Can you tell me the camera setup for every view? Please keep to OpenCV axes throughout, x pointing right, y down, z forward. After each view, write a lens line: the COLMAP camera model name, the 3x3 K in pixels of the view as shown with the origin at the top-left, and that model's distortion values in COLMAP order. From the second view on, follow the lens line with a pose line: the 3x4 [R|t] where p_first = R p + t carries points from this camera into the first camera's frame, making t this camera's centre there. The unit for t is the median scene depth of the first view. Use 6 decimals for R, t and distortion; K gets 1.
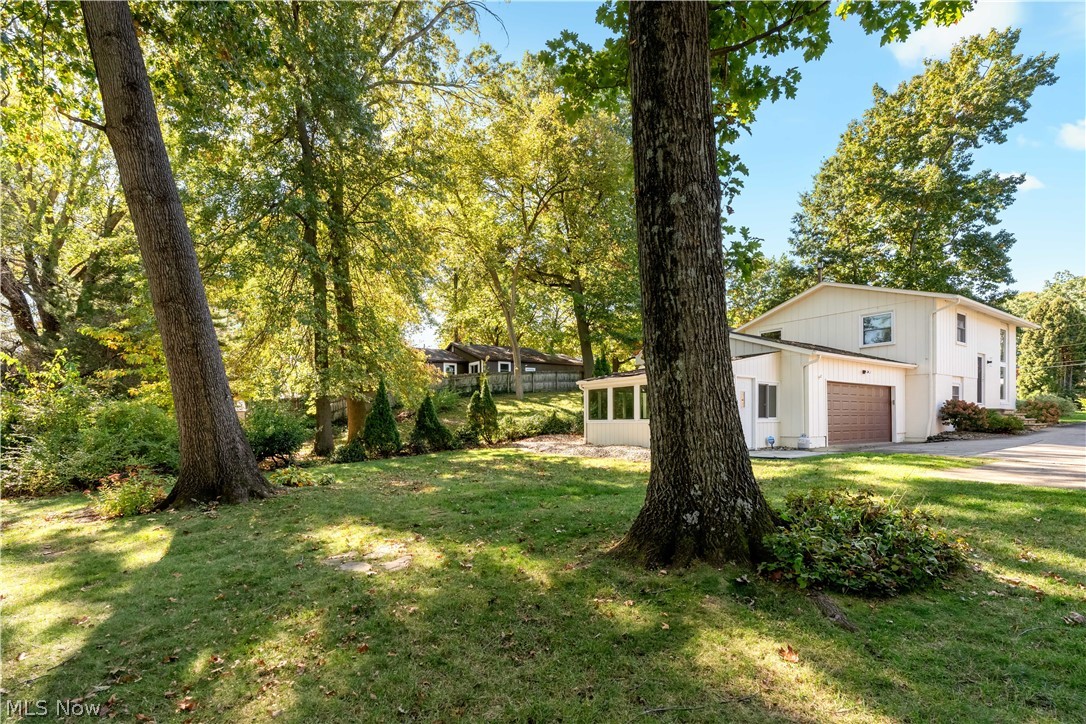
lens RADIAL K [[493.8, 0, 538.5], [0, 493.8, 372.8], [0, 0, 1]] dist [-0.003391, -0.000461]
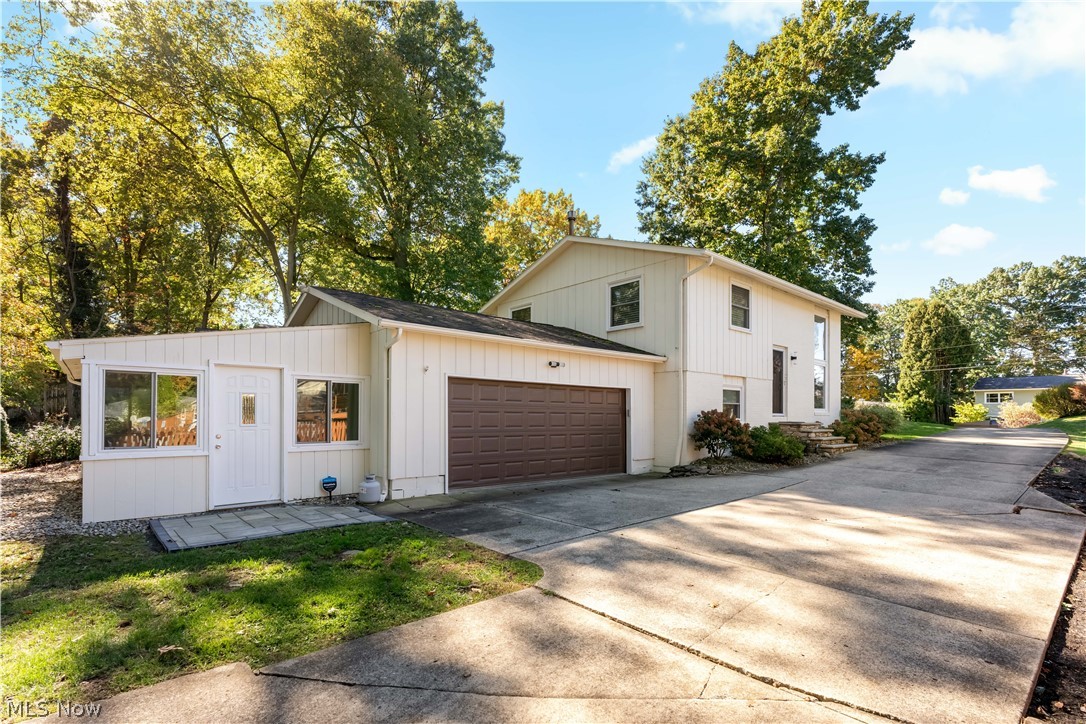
lens RADIAL K [[493.8, 0, 547.4], [0, 493.8, 355.9], [0, 0, 1]] dist [-0.003391, -0.000461]
pose [[0.992871, 0.027002, 0.116098, 0.285749], [-0.024066, 0.999356, -0.026613, 0.002106], [-0.116742, 0.023629, 0.992881, 0.190934]]
